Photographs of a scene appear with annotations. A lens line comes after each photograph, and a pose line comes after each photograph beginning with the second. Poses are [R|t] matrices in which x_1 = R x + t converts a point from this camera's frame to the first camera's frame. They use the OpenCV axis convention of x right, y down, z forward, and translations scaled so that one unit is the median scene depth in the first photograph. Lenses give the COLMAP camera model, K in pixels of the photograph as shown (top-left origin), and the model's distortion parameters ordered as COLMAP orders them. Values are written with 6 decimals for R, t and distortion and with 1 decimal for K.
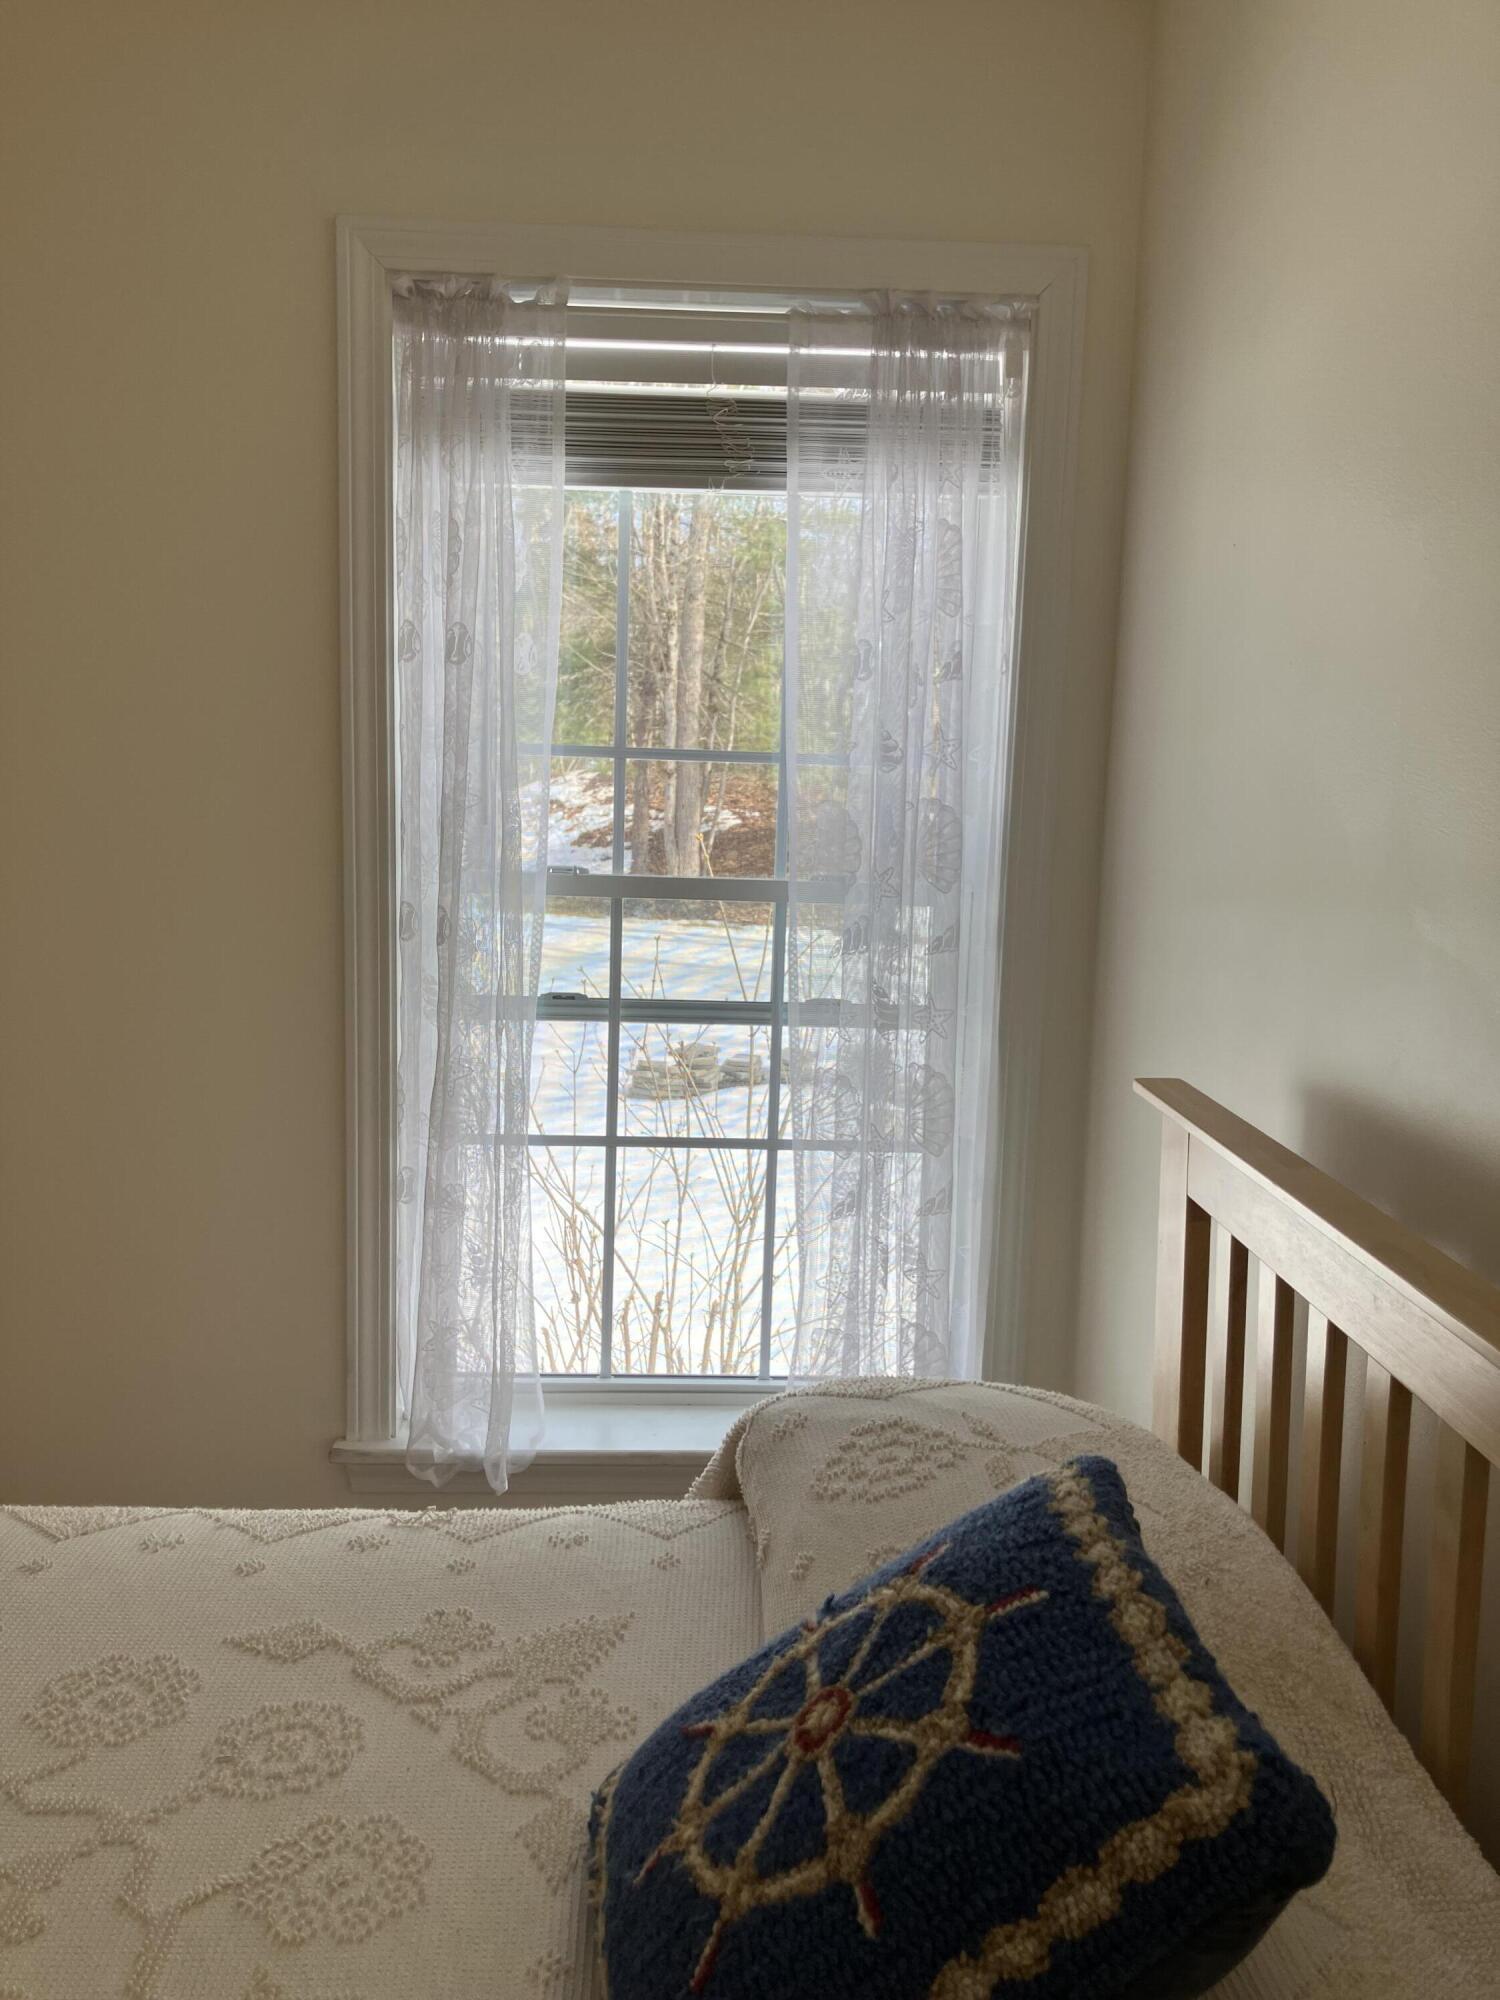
lens RADIAL K [[1610.0, 0, 750.3], [0, 1610.0, 1037.4], [0, 0, 1]] dist [0.111151, -0.271119]
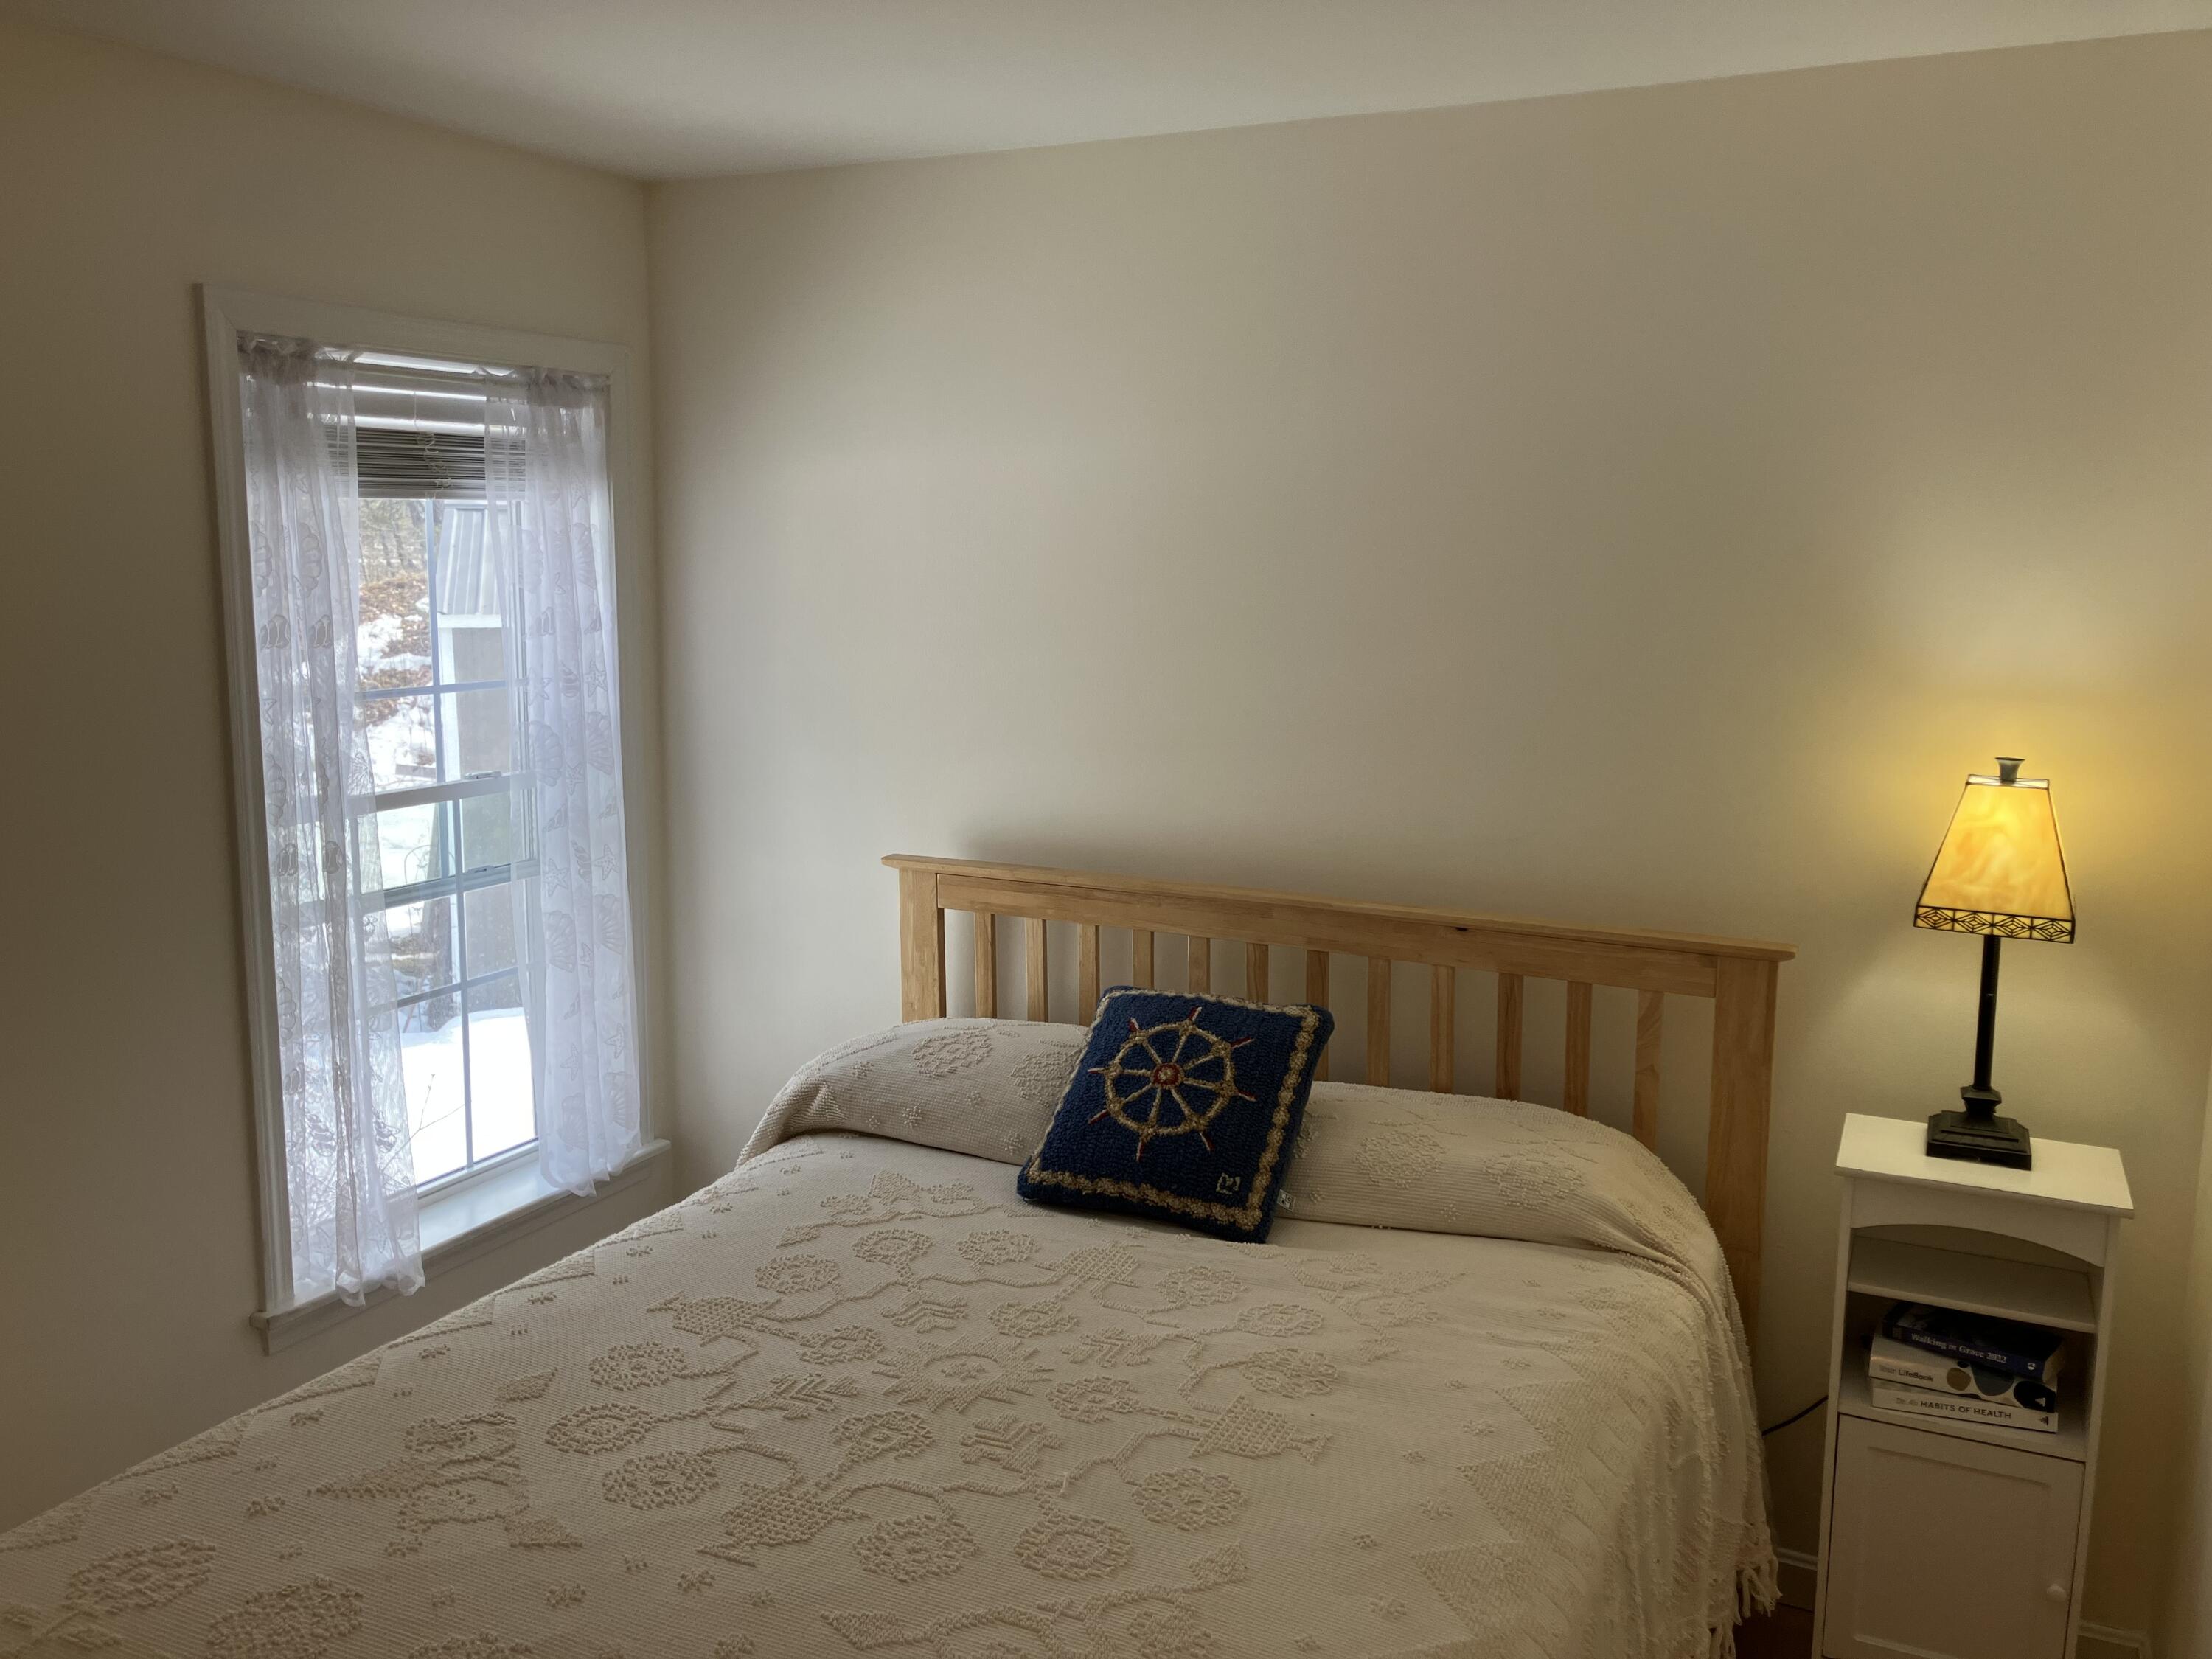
lens RADIAL K [[1780.6, 0, 1113.7], [0, 1780.6, 813.6], [0, 0, 1]] dist [0.111151, -0.271119]
pose [[0.480341, -0.152139, 0.863786, -1.109483], [0.156938, 0.983856, 0.086016, -0.124635], [-0.862927, 0.094244, 0.496463, -0.199099]]
